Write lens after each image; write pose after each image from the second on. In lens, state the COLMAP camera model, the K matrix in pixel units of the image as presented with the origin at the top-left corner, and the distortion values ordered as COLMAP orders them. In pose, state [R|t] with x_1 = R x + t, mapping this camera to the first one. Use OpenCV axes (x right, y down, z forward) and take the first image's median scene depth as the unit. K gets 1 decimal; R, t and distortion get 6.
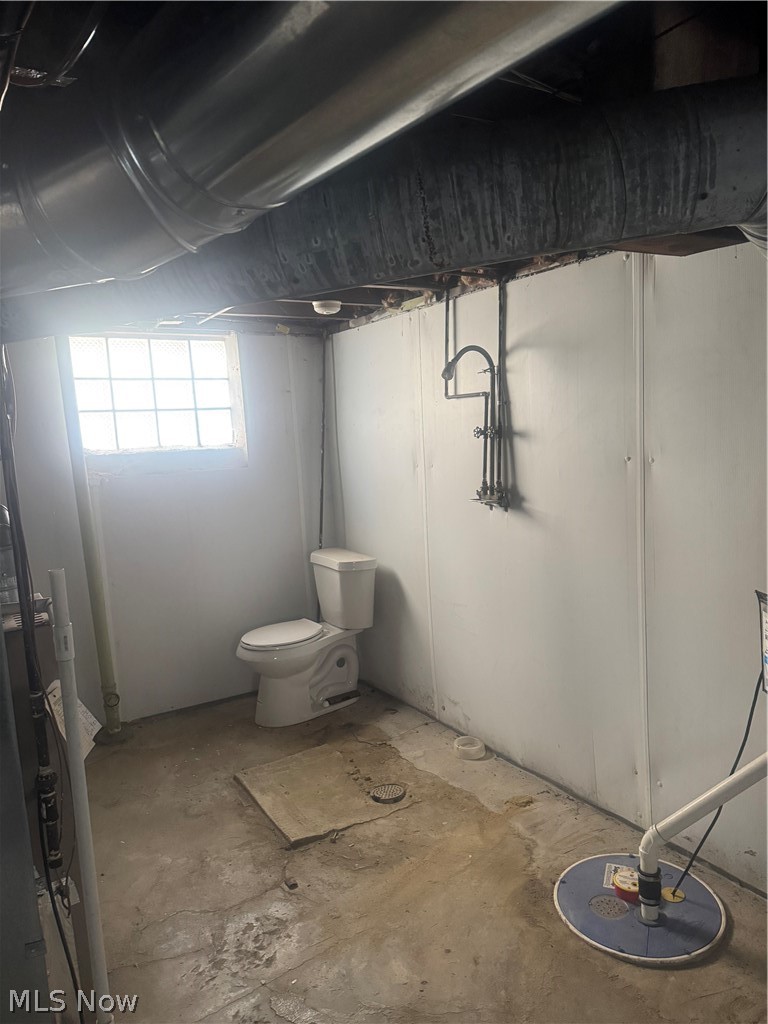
lens RADIAL K [[720.6, 0, 381.9], [0, 720.6, 518.3], [0, 0, 1]] dist [0.074220, -0.086863]
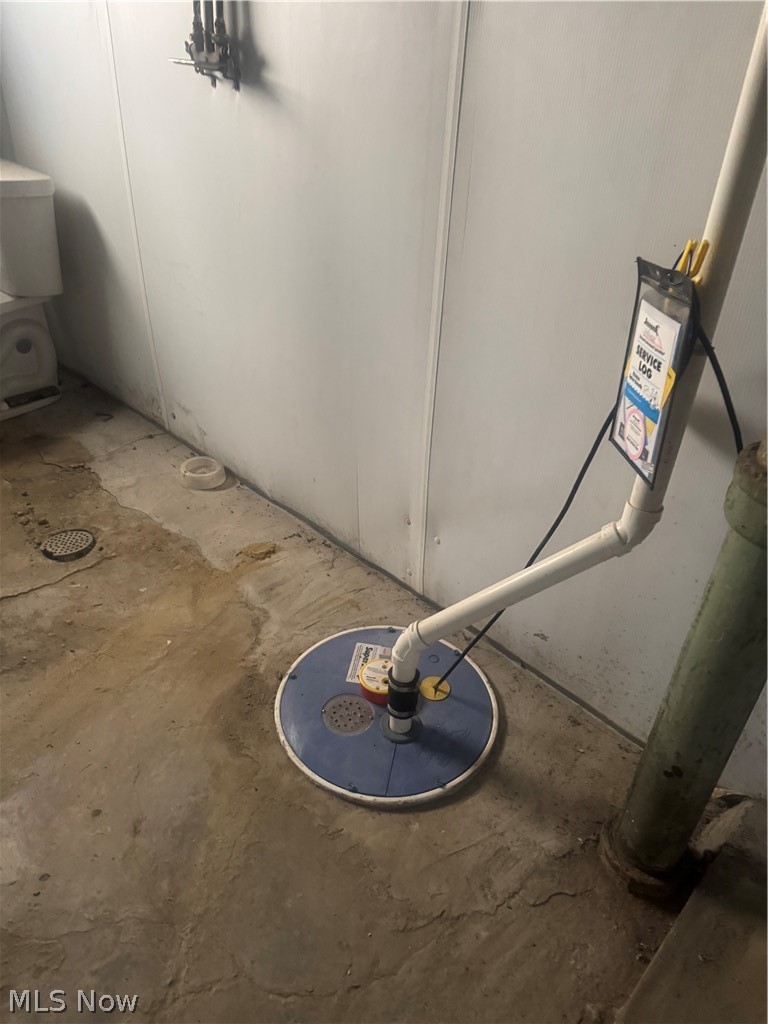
lens RADIAL K [[720.6, 0, 381.9], [0, 720.6, 518.3], [0, 0, 1]] dist [0.074220, -0.086863]
pose [[0.972231, -0.034019, 0.231539, 0.153571], [-0.070744, 0.900368, 0.429340, 0.041501], [-0.223076, -0.433797, 0.872959, 0.378520]]
